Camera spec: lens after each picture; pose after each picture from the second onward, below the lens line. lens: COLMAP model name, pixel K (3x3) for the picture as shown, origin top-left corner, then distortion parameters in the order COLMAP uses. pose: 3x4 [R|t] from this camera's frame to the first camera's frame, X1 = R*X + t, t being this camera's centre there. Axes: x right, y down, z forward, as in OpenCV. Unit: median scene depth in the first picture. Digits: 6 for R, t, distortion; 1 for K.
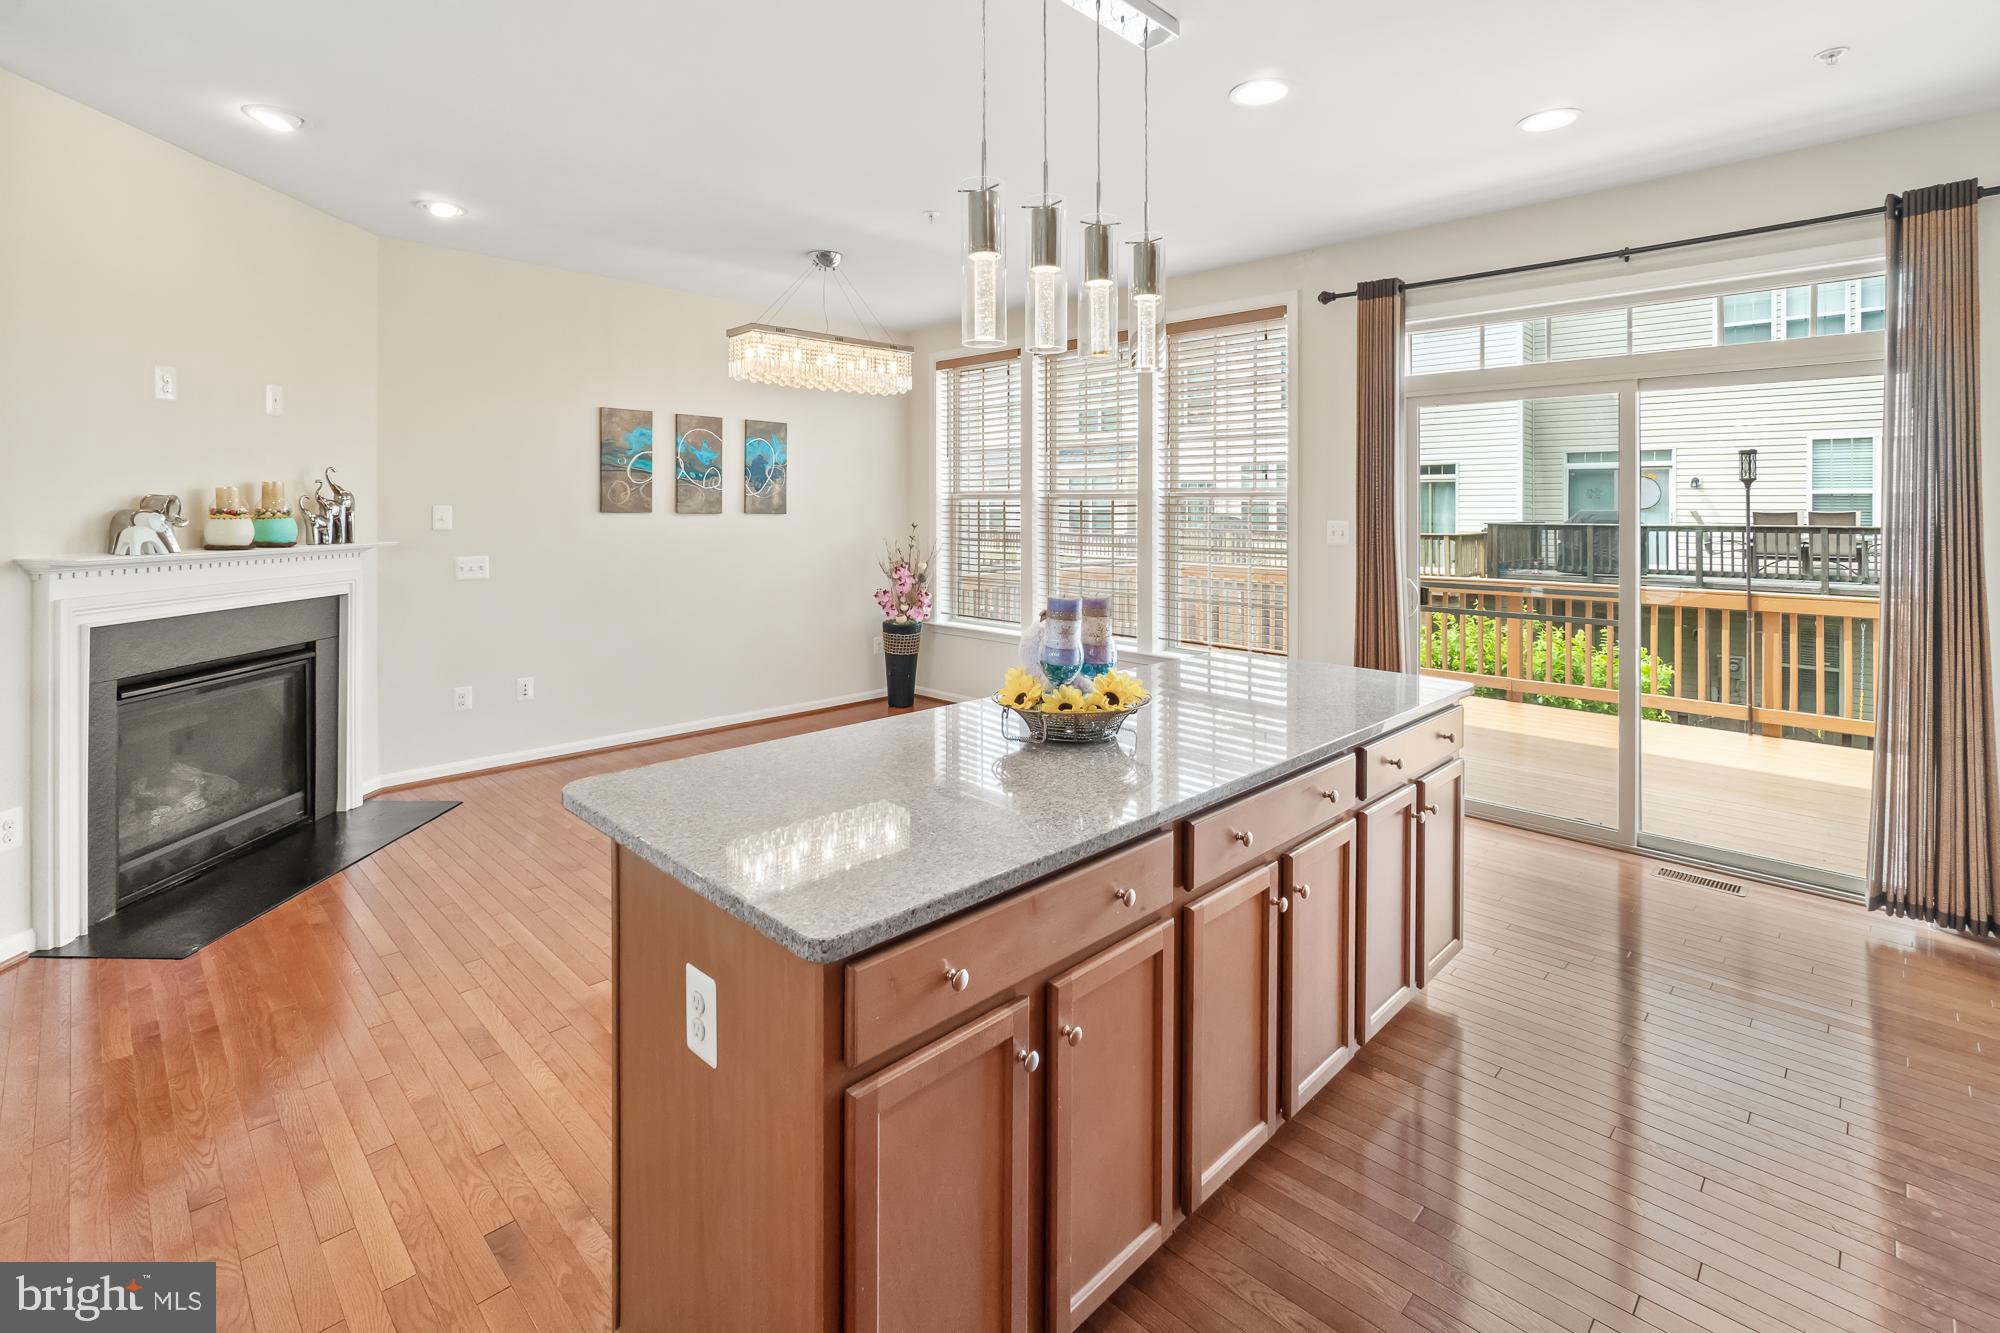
lens RADIAL K [[896.1, 0, 1000.5], [0, 896.1, 503.2], [0, 0, 1]] dist [-0.004001, 0.000898]
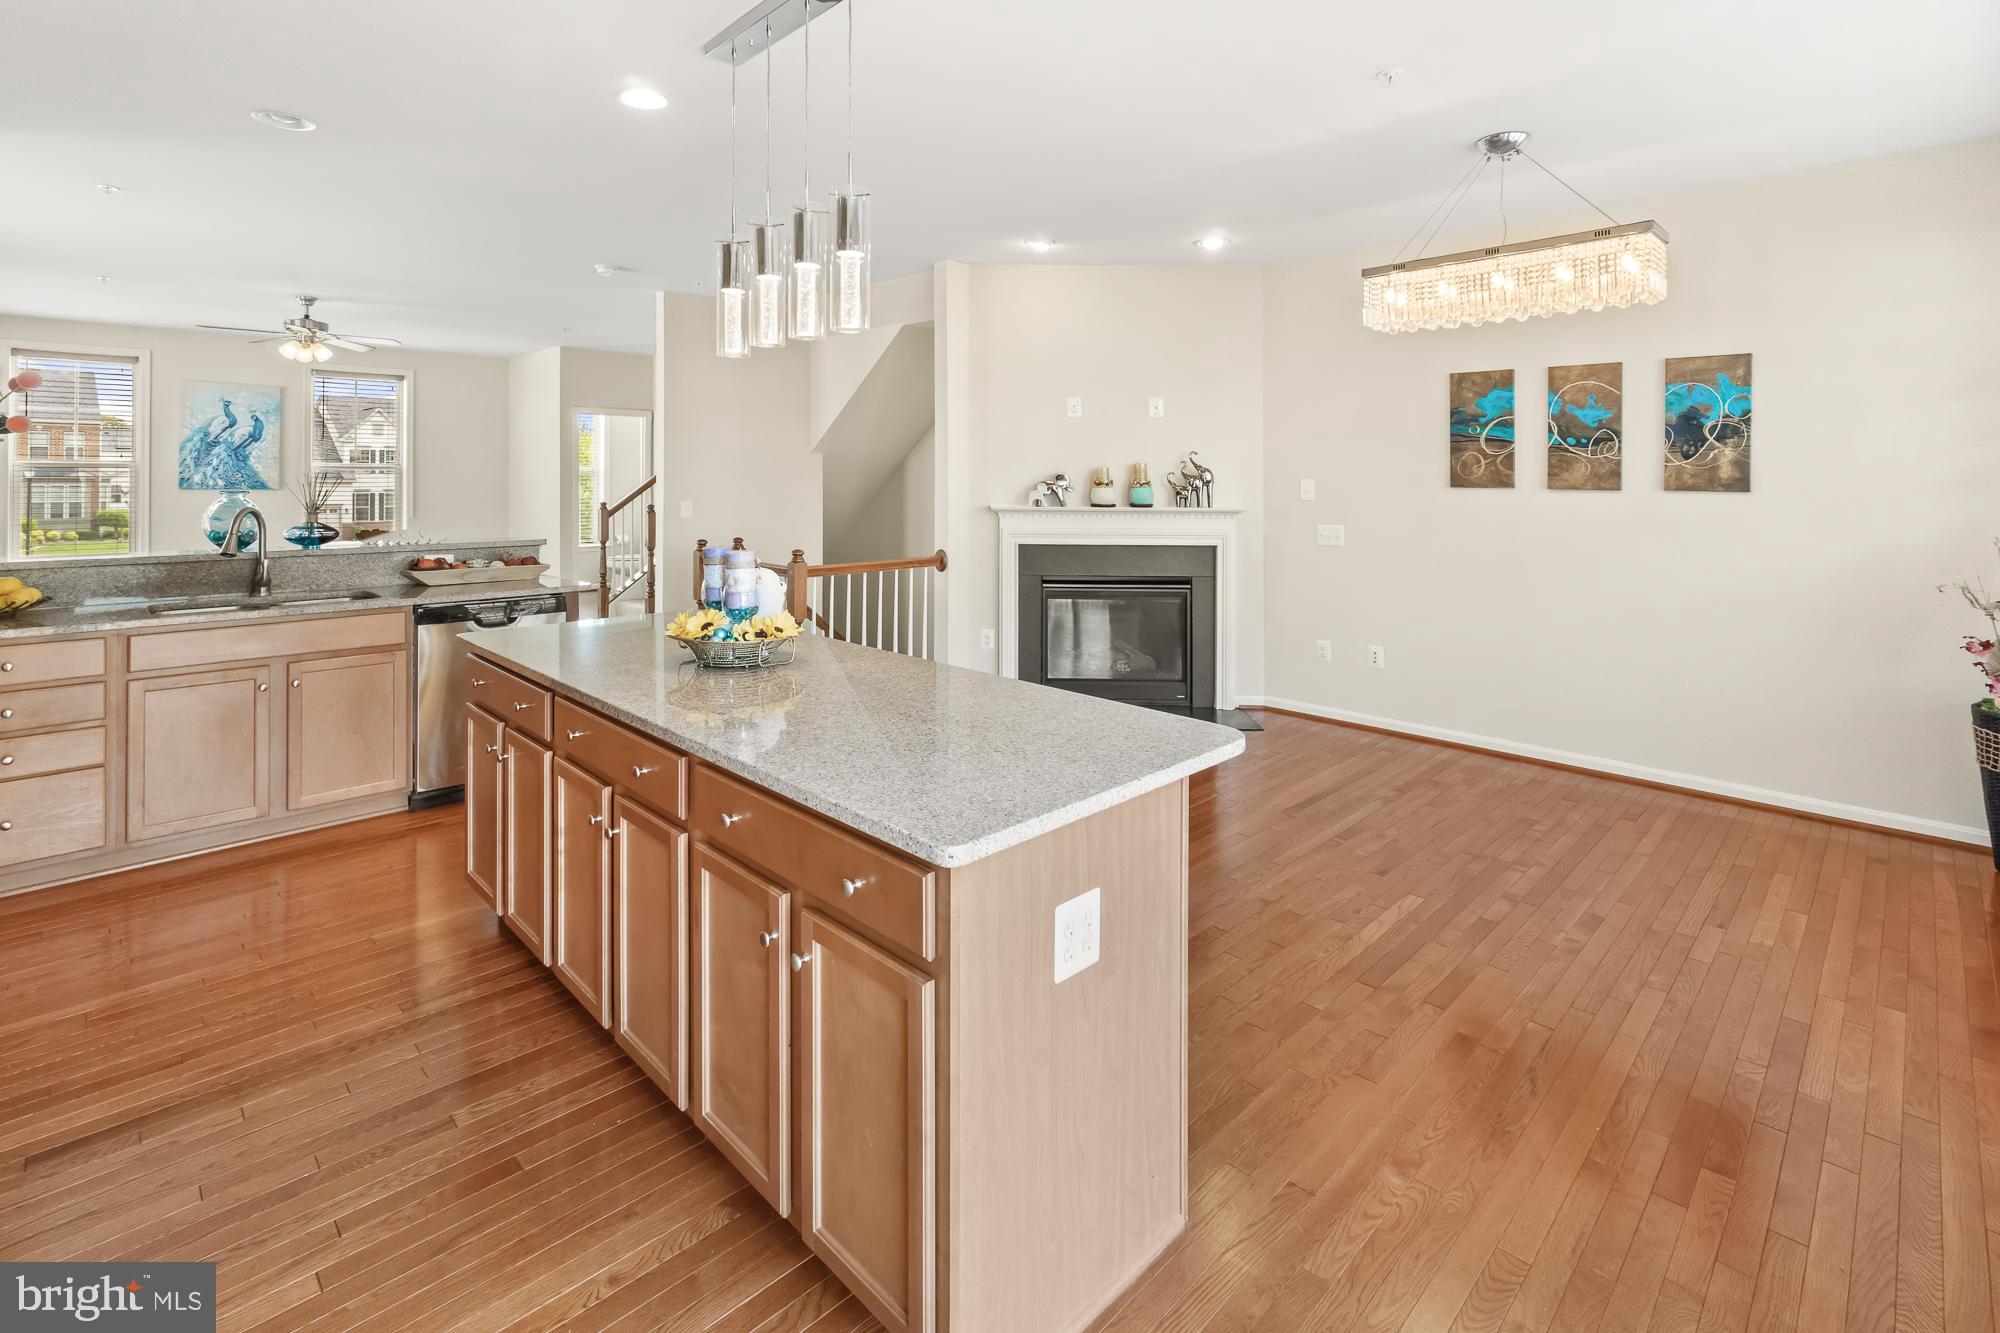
lens RADIAL K [[896.1, 0, 951.7], [0, 896.1, 468.5], [0, 0, 1]] dist [-0.004001, 0.000898]
pose [[-0.018396, -0.014833, -0.999721, 0.431820], [-0.000146, 0.999890, -0.014833, 0.004425], [0.999831, -0.000127, -0.018396, 0.434981]]
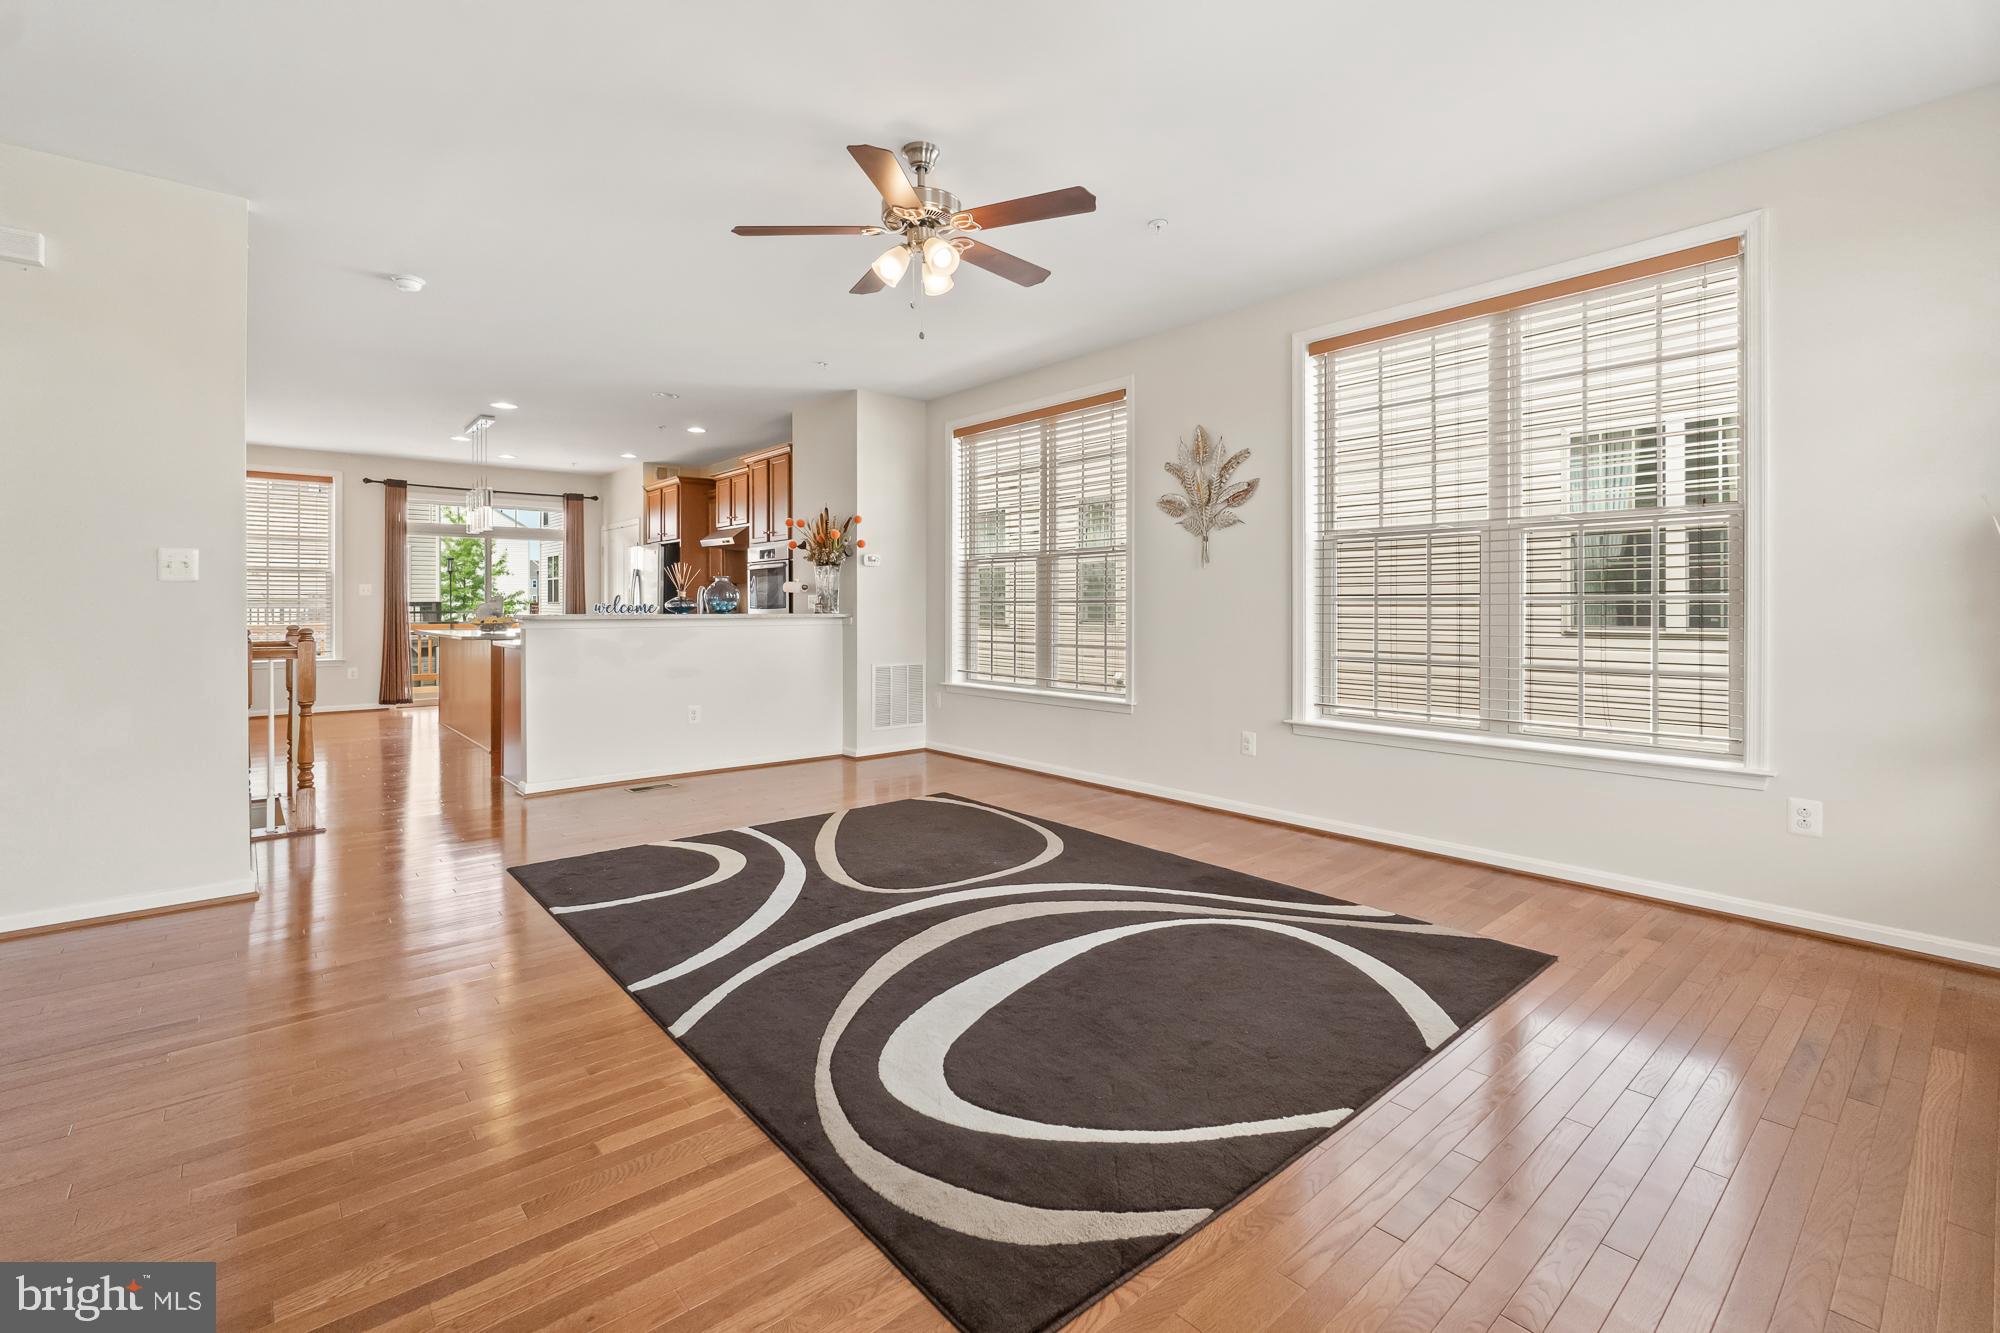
lens RADIAL K [[896.1, 0, 983.0], [0, 896.1, 607.6], [0, 0, 1]] dist [-0.004001, 0.000898]
pose [[0.084686, -0.006801, 0.996384, -1.230416], [-0.005992, 0.999955, 0.007335, 0.039391], [-0.996390, -0.006591, 0.084641, -0.497484]]
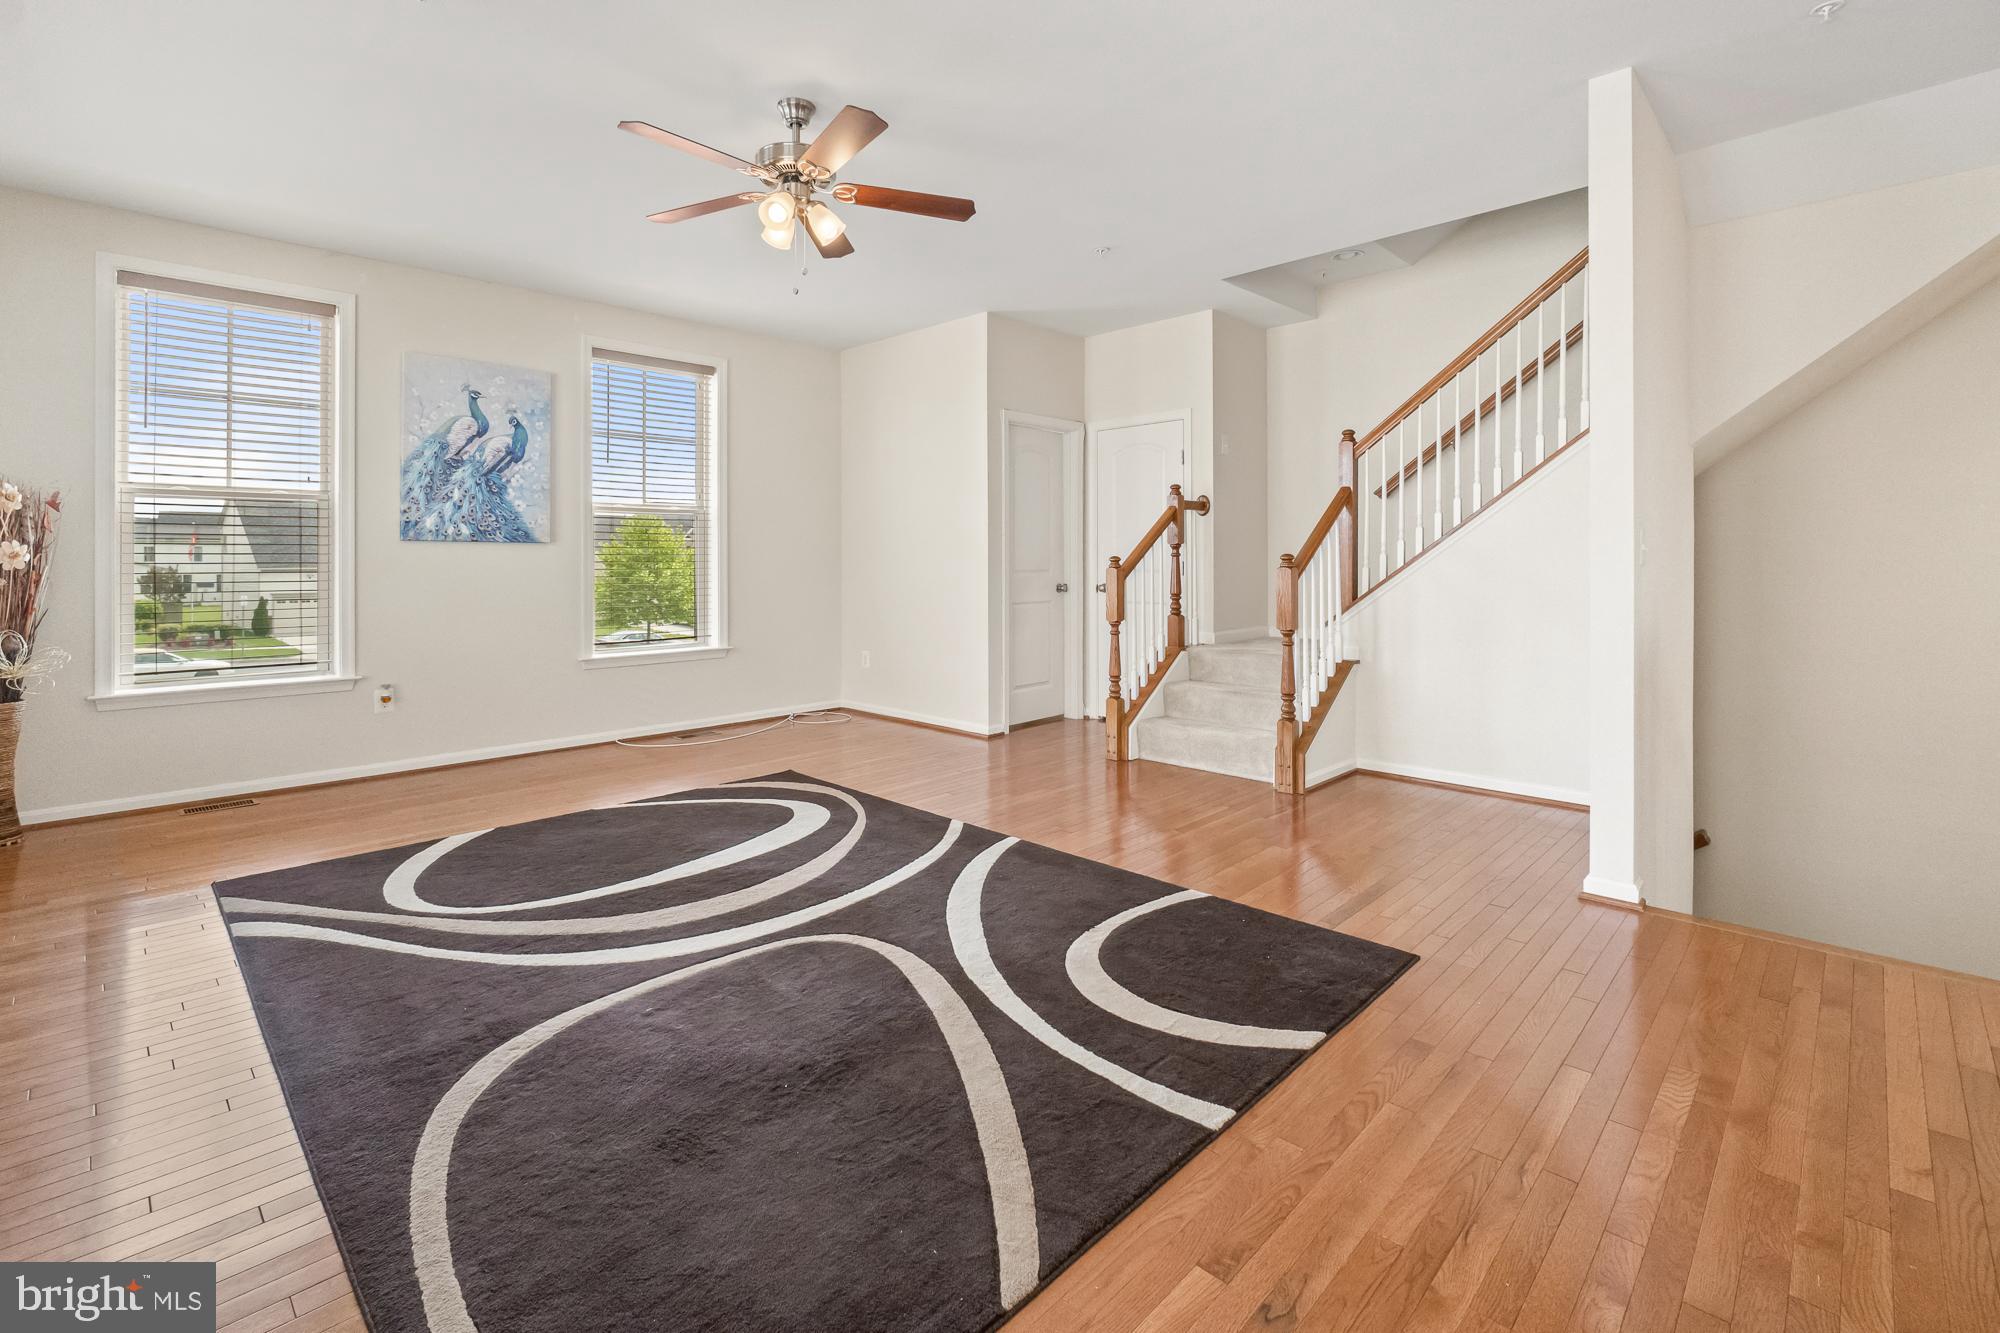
lens RADIAL K [[896.1, 0, 972.7], [0, 896.1, 545.8], [0, 0, 1]] dist [-0.004001, 0.000898]
pose [[0.003006, -0.021522, -0.999764, -0.154615], [0.008496, 0.999733, -0.021496, 0.042408], [0.999959, -0.008429, 0.003188, -0.302475]]
